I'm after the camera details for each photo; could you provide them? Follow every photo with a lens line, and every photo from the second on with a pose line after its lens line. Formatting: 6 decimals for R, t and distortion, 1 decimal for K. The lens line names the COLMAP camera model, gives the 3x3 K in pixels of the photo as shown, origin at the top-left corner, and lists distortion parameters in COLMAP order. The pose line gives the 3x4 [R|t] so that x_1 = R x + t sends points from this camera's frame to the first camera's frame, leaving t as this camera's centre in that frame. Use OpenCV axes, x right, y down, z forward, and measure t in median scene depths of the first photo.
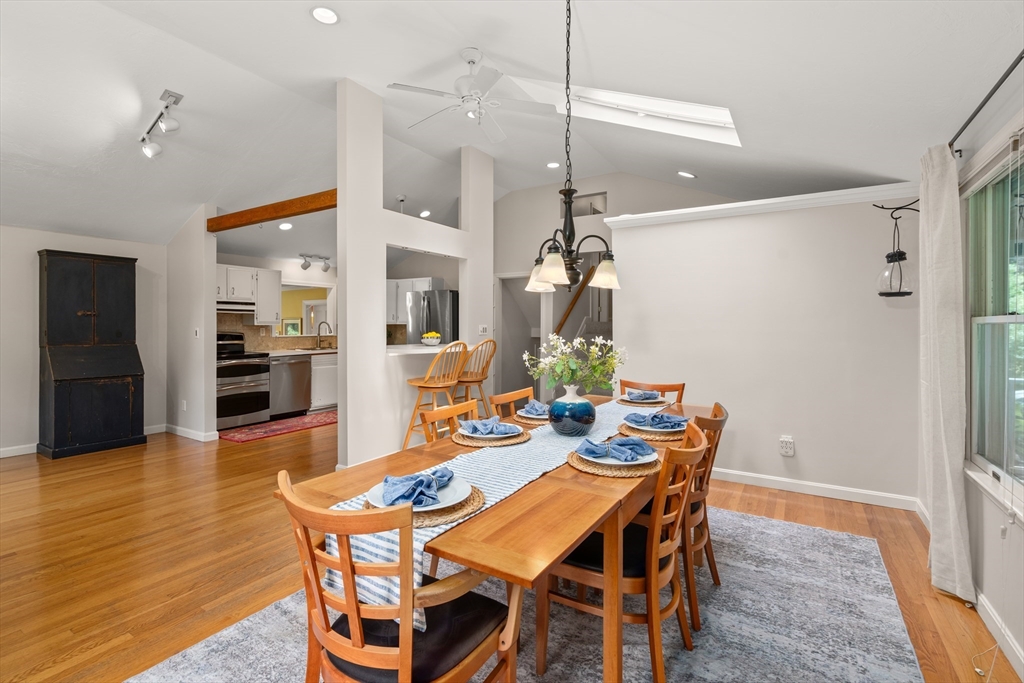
lens RADIAL K [[471.4, 0, 504.0], [0, 471.4, 325.0], [0, 0, 1]] dist [-0.000731, 0.000015]
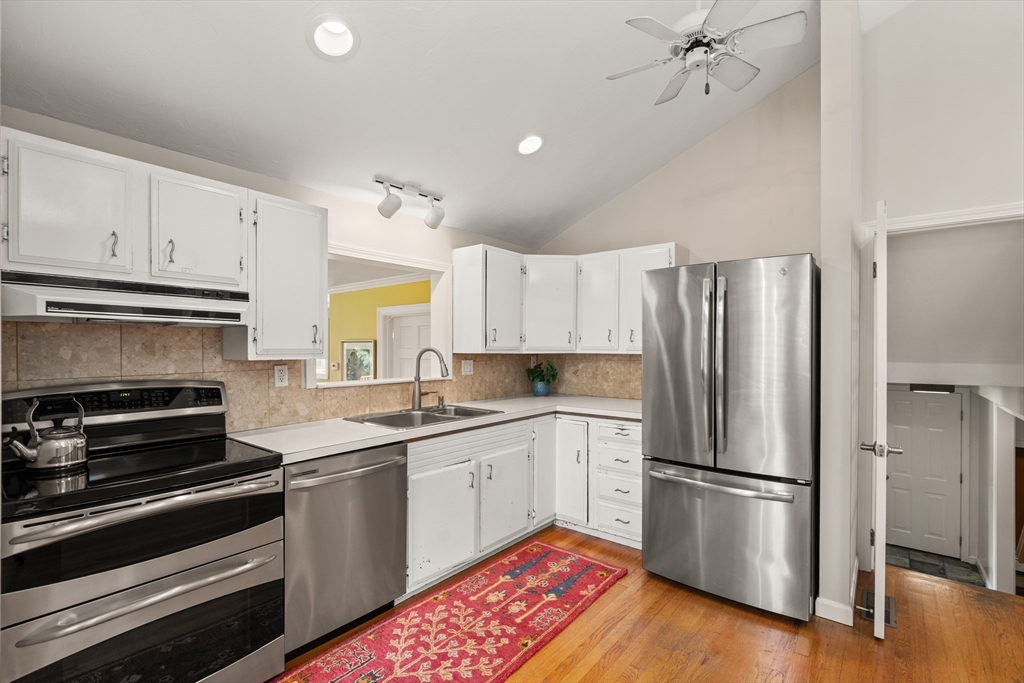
lens RADIAL K [[471.4, 0, 511.4], [0, 471.4, 346.4], [0, 0, 1]] dist [-0.000731, 0.000015]
pose [[0.994042, 0.000792, -0.108997, -0.290871], [-0.000918, 0.999999, -0.001100, -0.009145], [0.108996, 0.001193, 0.994041, 0.651843]]
